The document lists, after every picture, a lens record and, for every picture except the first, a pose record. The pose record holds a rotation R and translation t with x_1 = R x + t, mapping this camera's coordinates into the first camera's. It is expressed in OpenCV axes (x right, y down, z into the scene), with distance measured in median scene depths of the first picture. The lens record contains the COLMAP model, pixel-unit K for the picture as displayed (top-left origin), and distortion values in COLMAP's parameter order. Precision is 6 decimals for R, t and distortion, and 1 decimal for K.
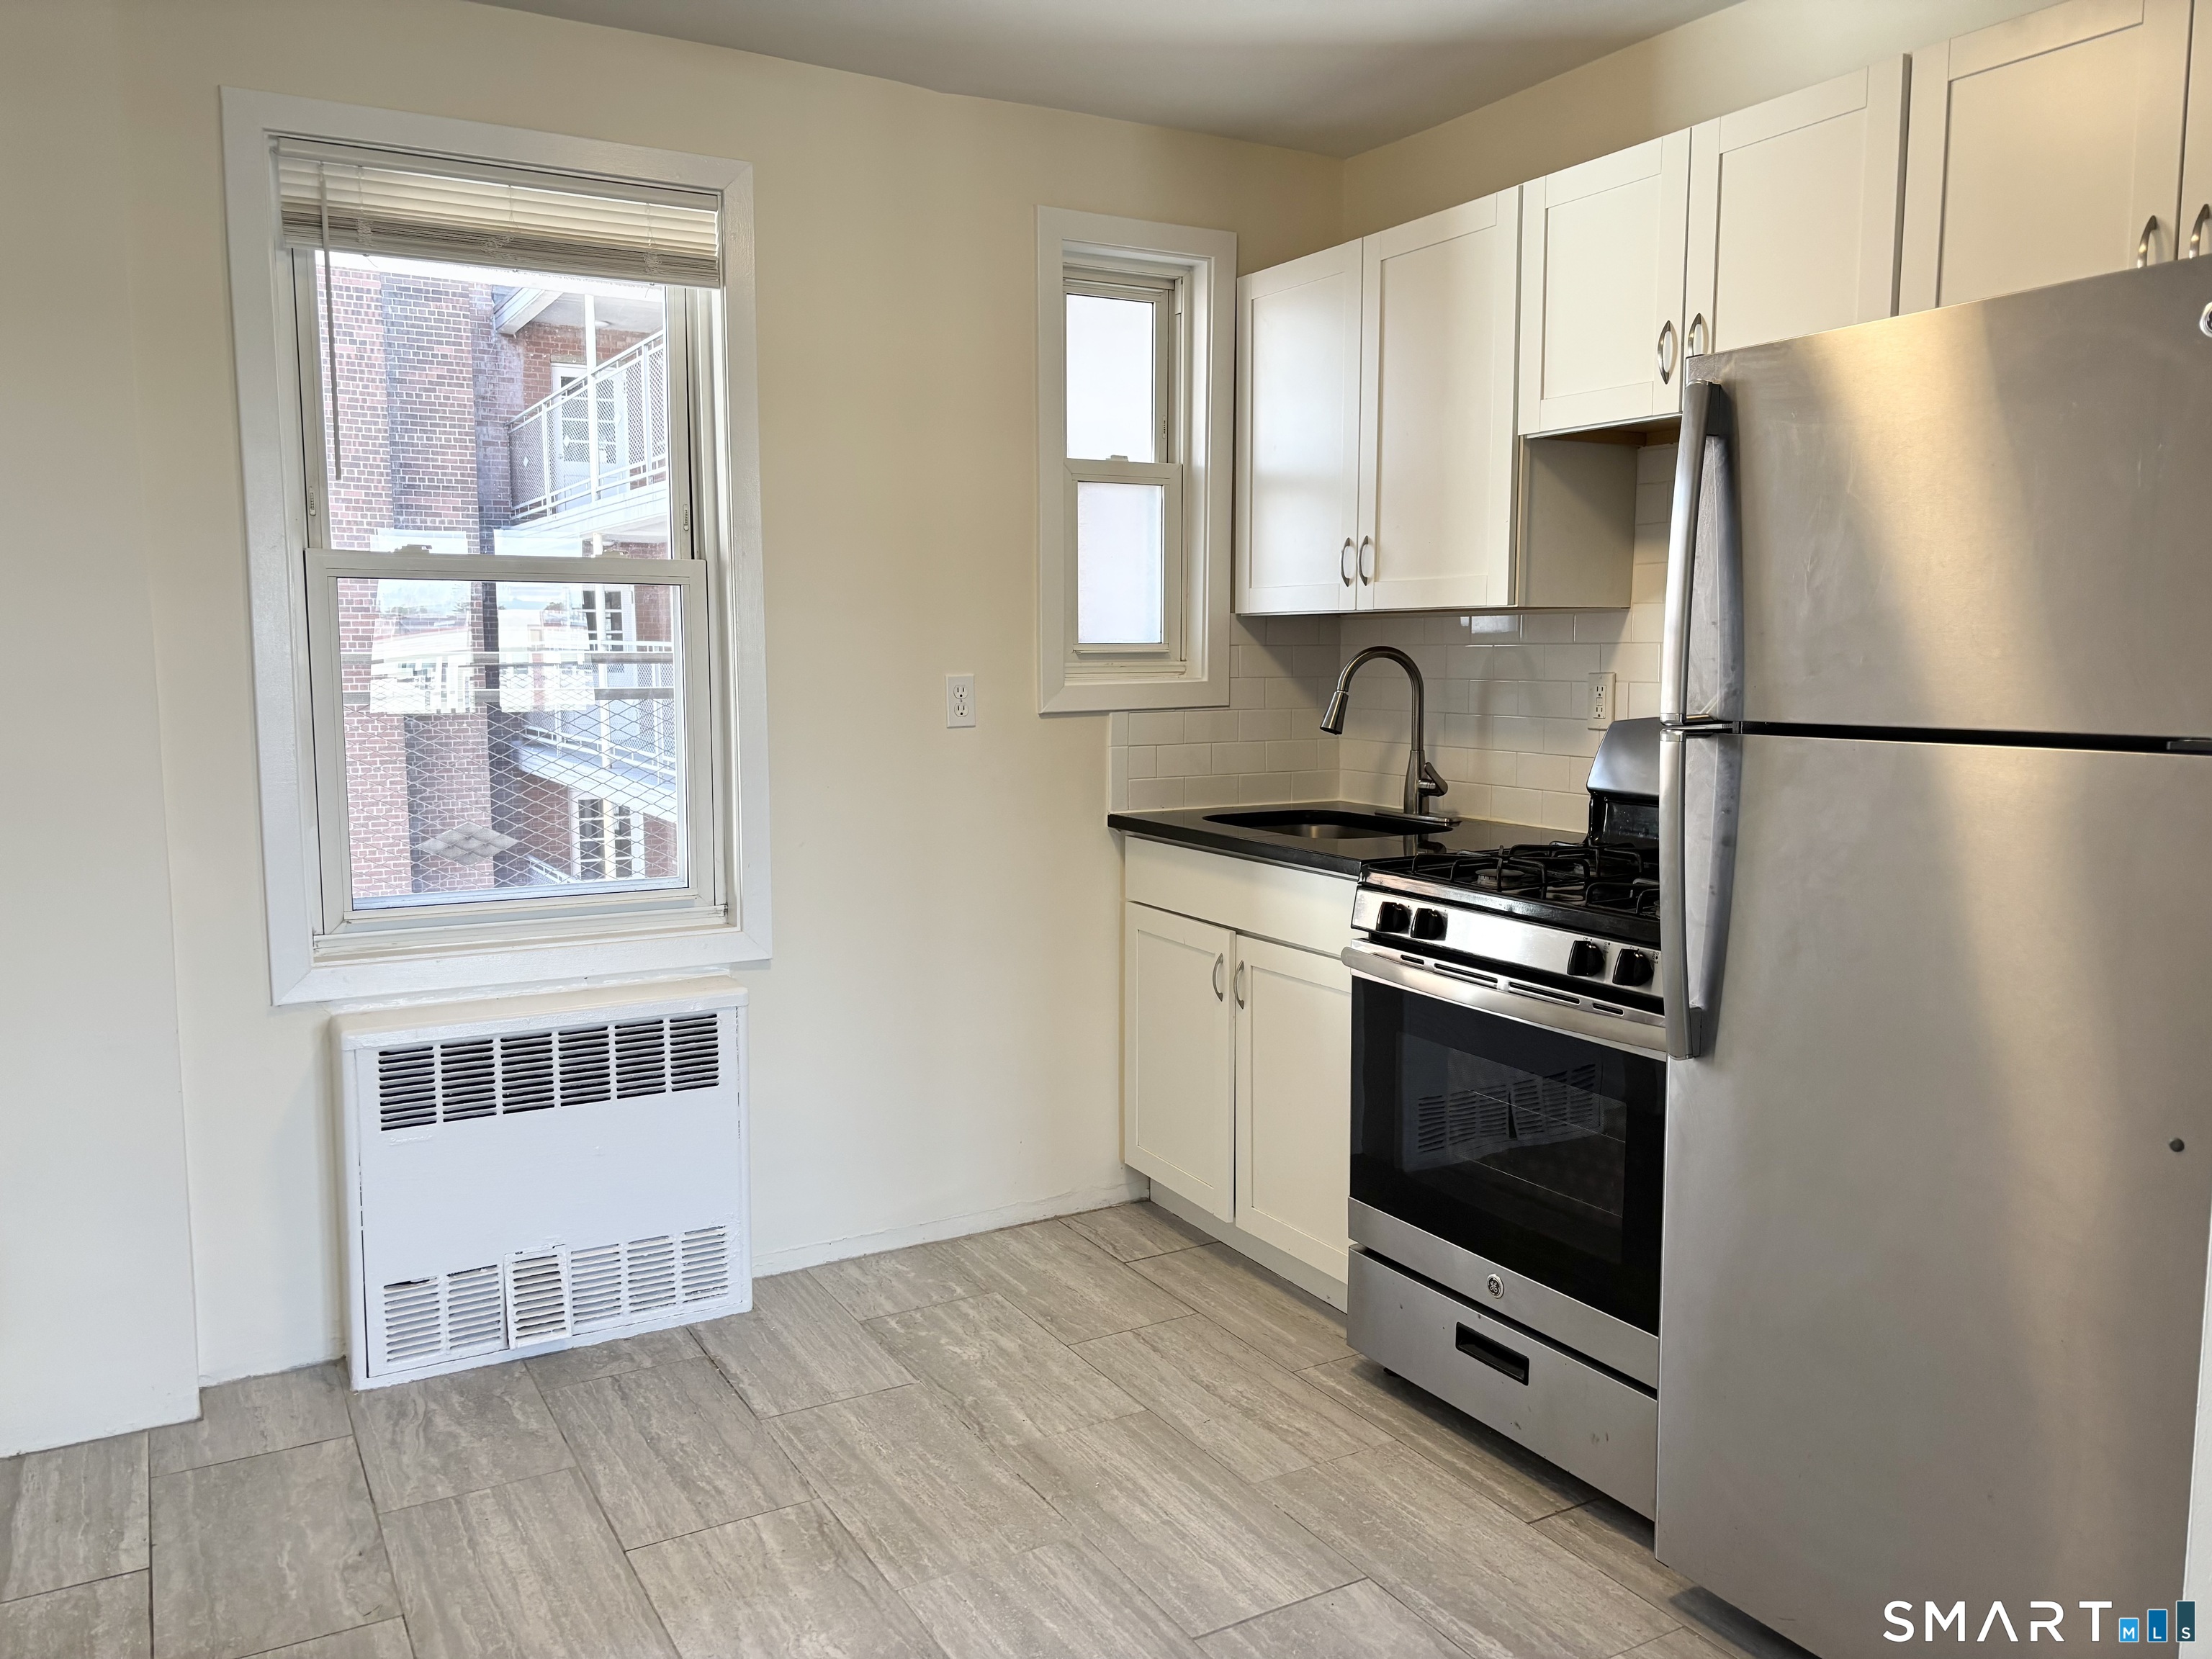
lens RADIAL K [[1722.3, 0, 1106.0], [0, 1722.3, 829.5], [0, 0, 1]] dist [0.078079, -0.002614]
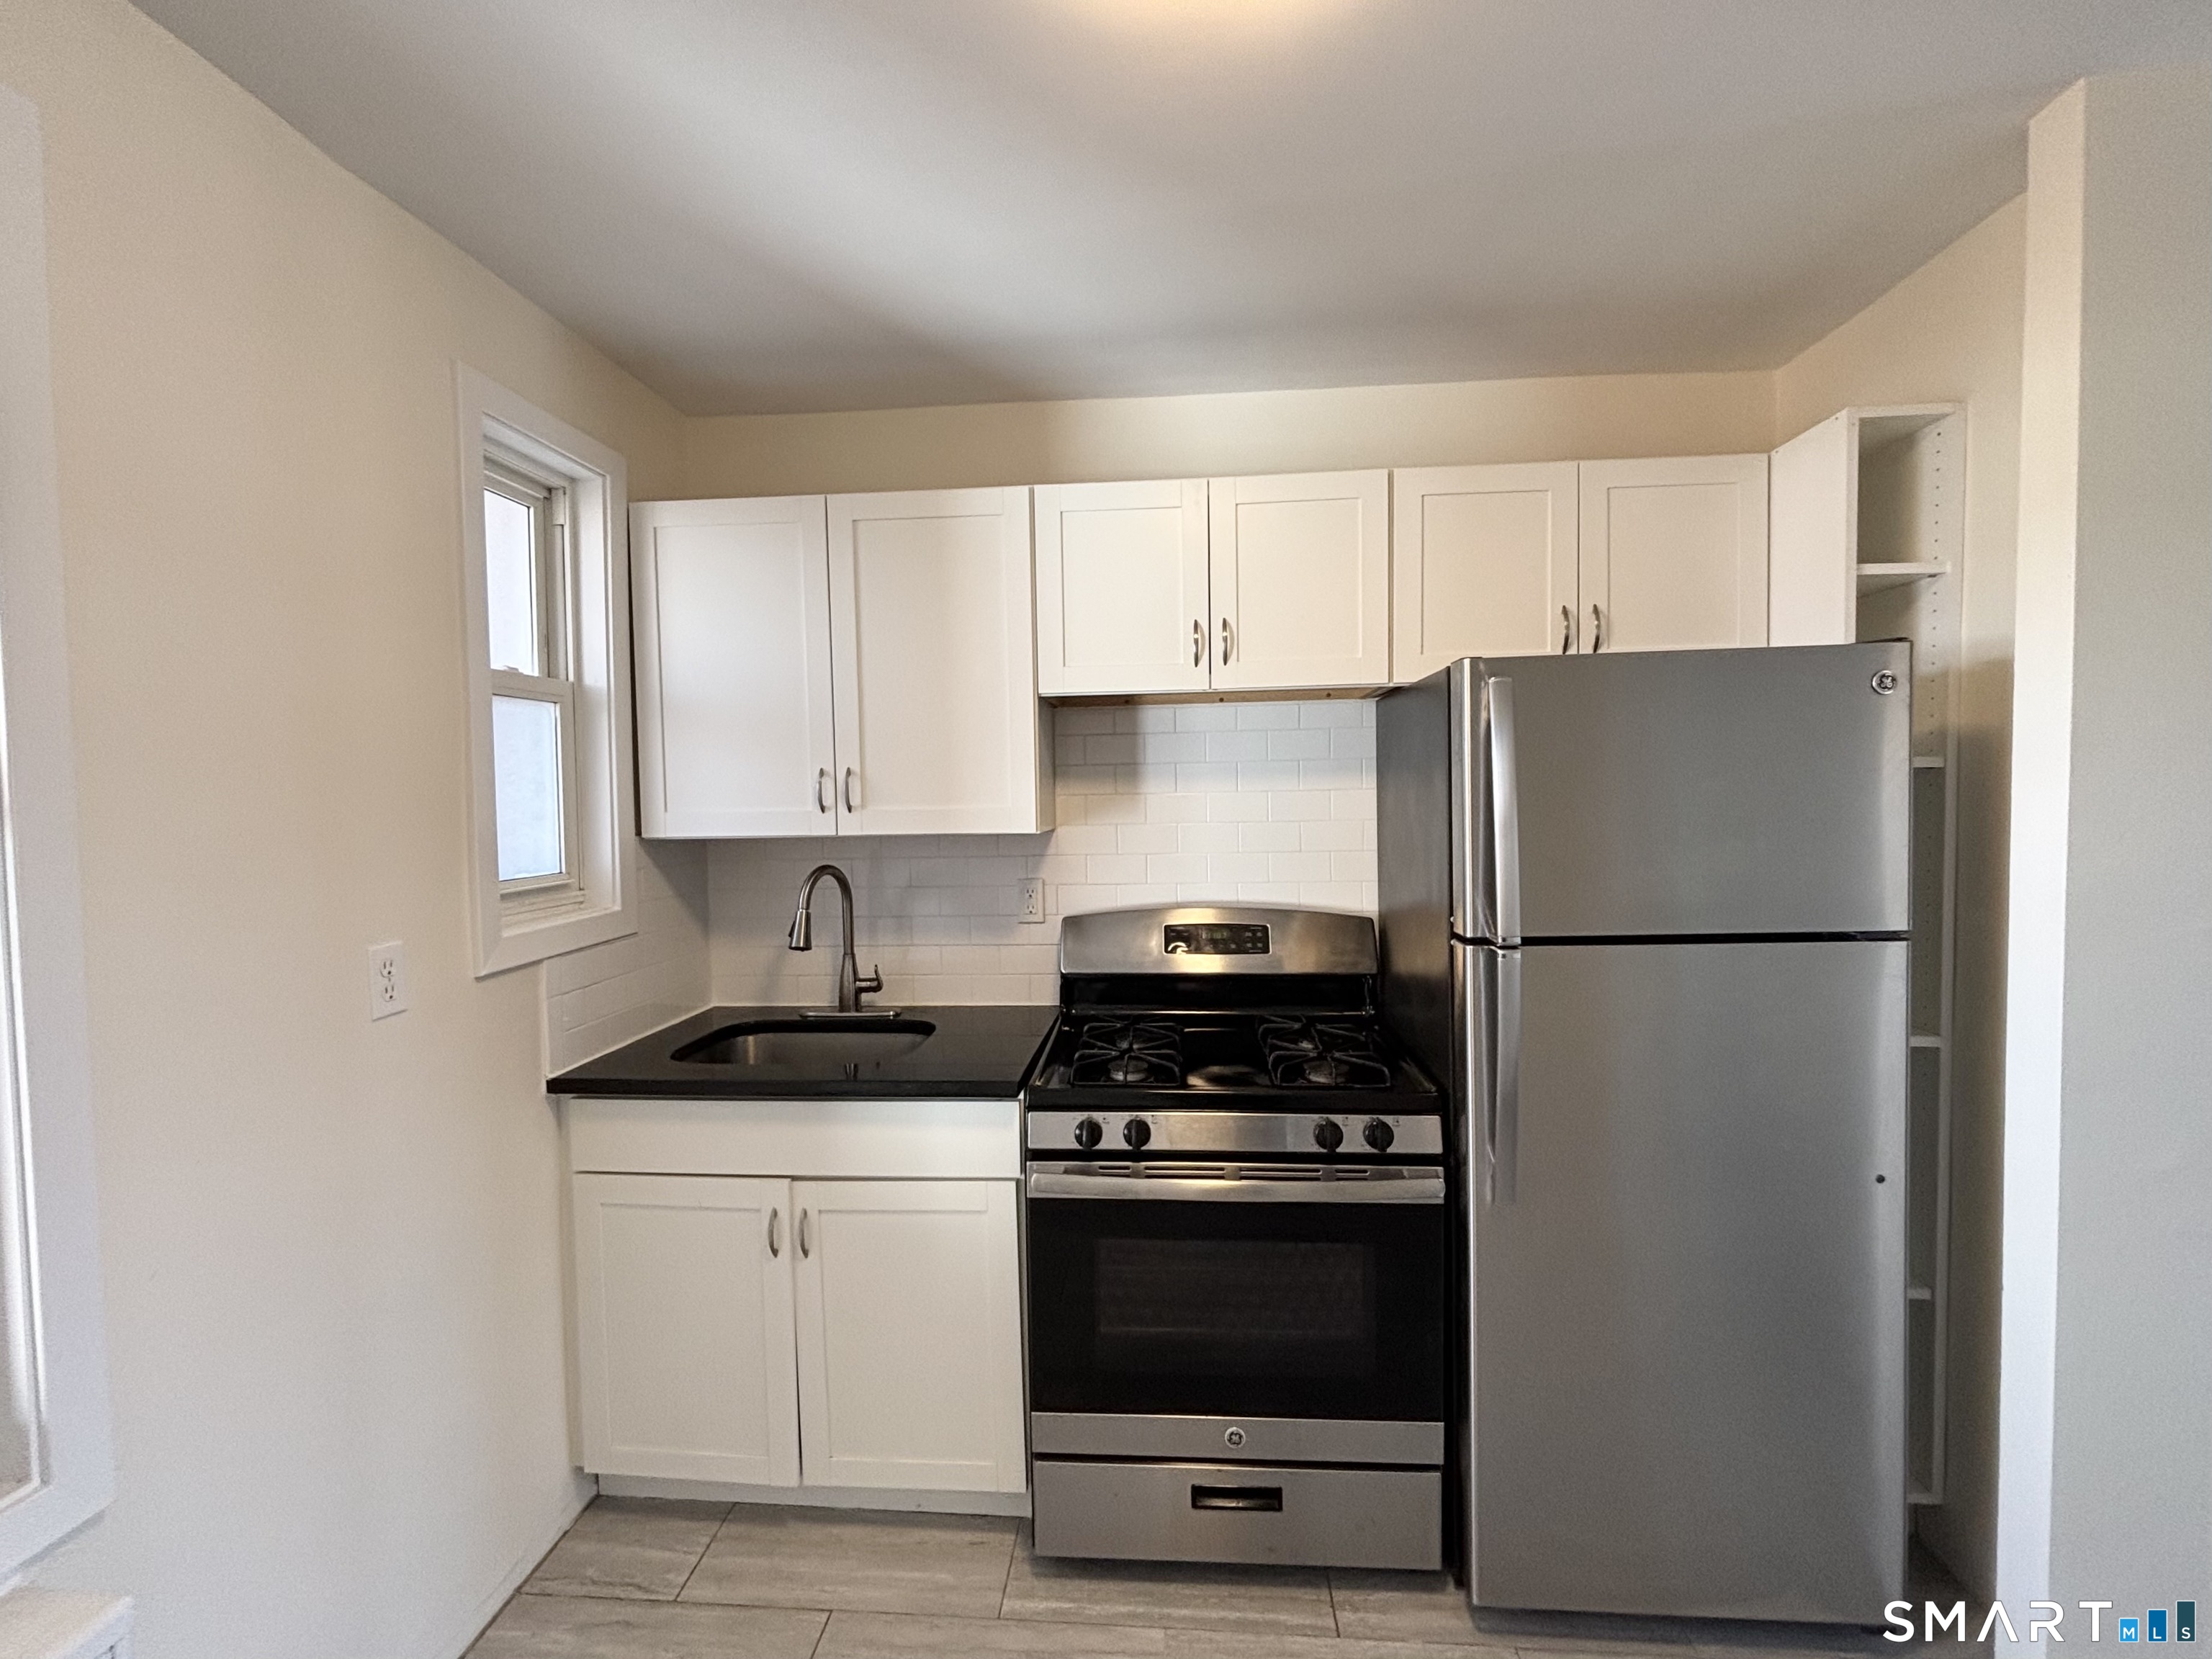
lens RADIAL K [[991.6, 0, 1106.0], [0, 991.6, 829.5], [0, 0, 1]] dist [0.003243, 0.000682]
pose [[0.556017, -0.041989, 0.830110, -0.267843], [0.105323, 0.994232, -0.020255, -0.099714], [-0.824471, 0.098692, 0.557232, 0.515637]]
